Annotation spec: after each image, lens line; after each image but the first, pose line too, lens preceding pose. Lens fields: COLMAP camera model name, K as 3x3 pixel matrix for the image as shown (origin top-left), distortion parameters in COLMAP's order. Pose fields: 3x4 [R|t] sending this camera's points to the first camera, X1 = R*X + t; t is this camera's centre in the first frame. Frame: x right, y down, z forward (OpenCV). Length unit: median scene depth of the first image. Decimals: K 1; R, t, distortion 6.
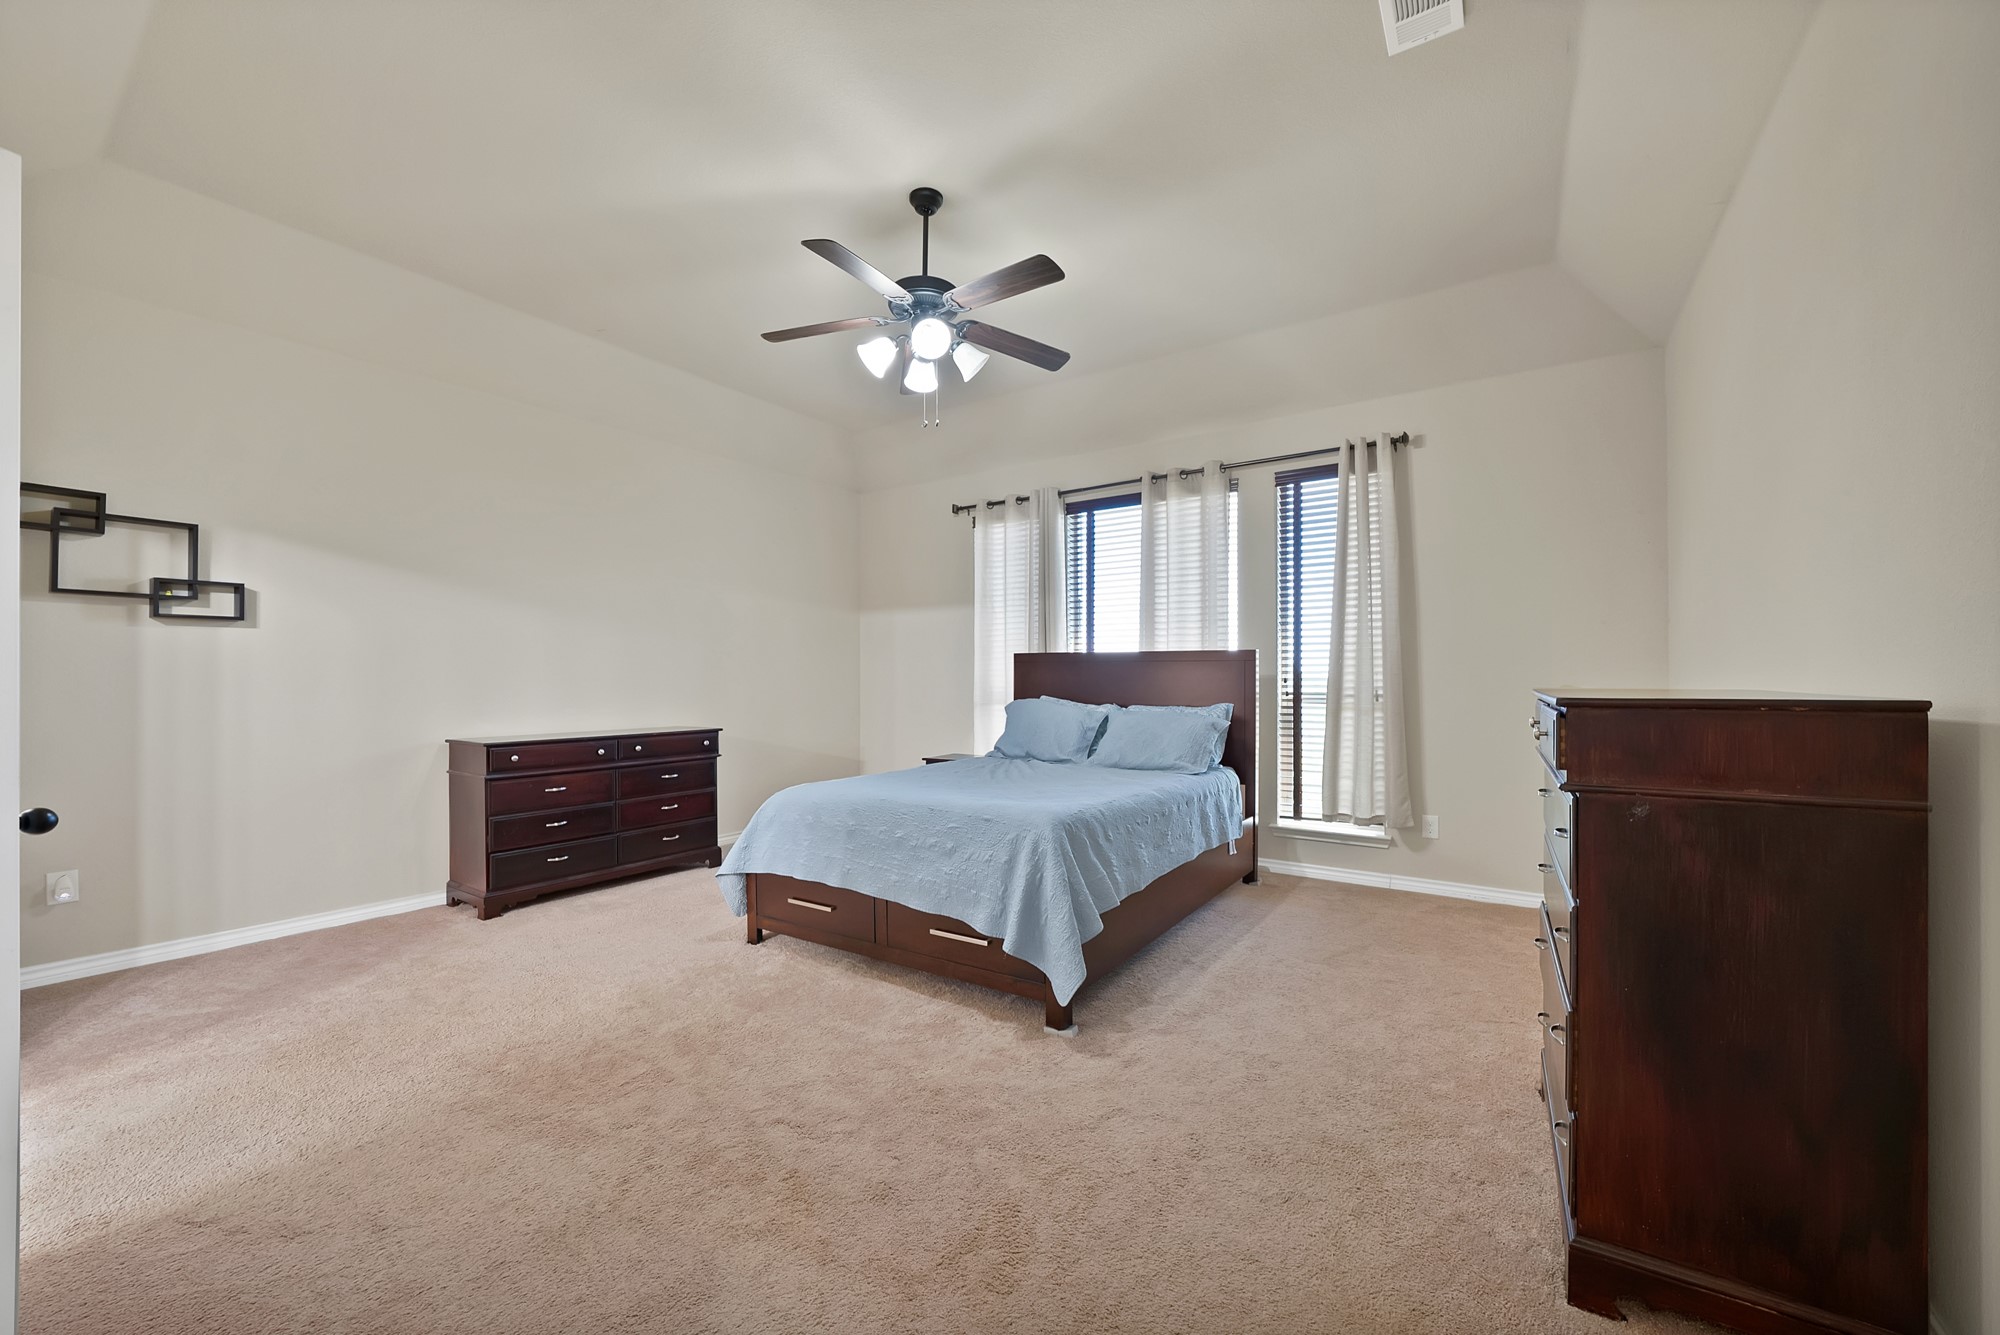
lens RADIAL K [[785.7, 0, 1000.0], [0, 785.7, 675.5], [0, 0, 1]] dist [-0.009517, -0.000101]
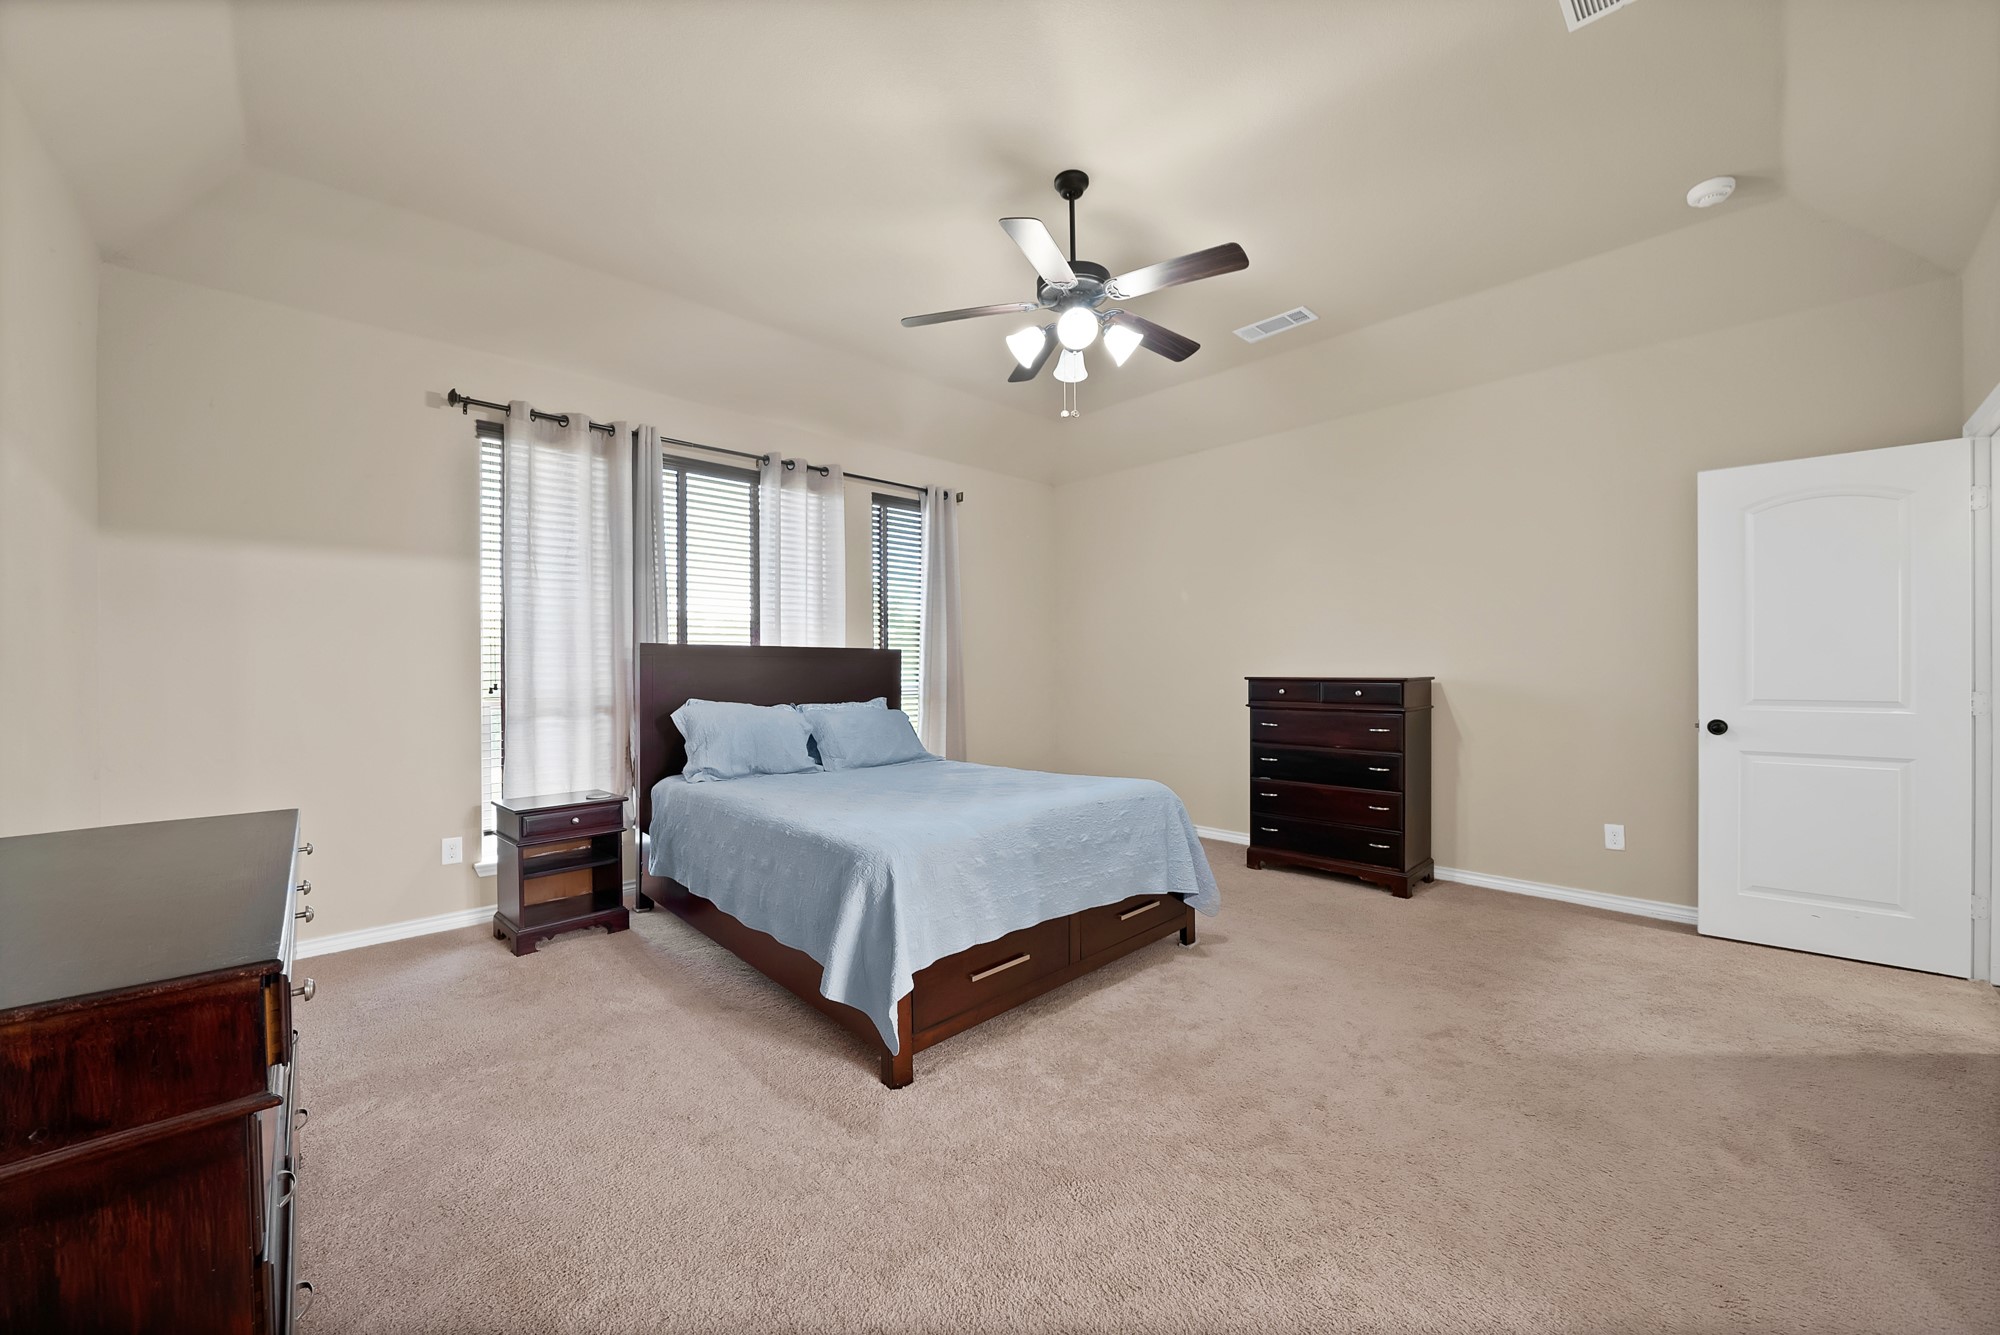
lens RADIAL K [[785.7, 0, 1000.0], [0, 785.7, 675.5], [0, 0, 1]] dist [-0.009517, -0.000101]
pose [[0.186629, -0.010555, 0.982374, -0.771984], [0.006209, 0.999935, 0.009564, -0.004596], [-0.982411, 0.004315, 0.186682, 0.653216]]
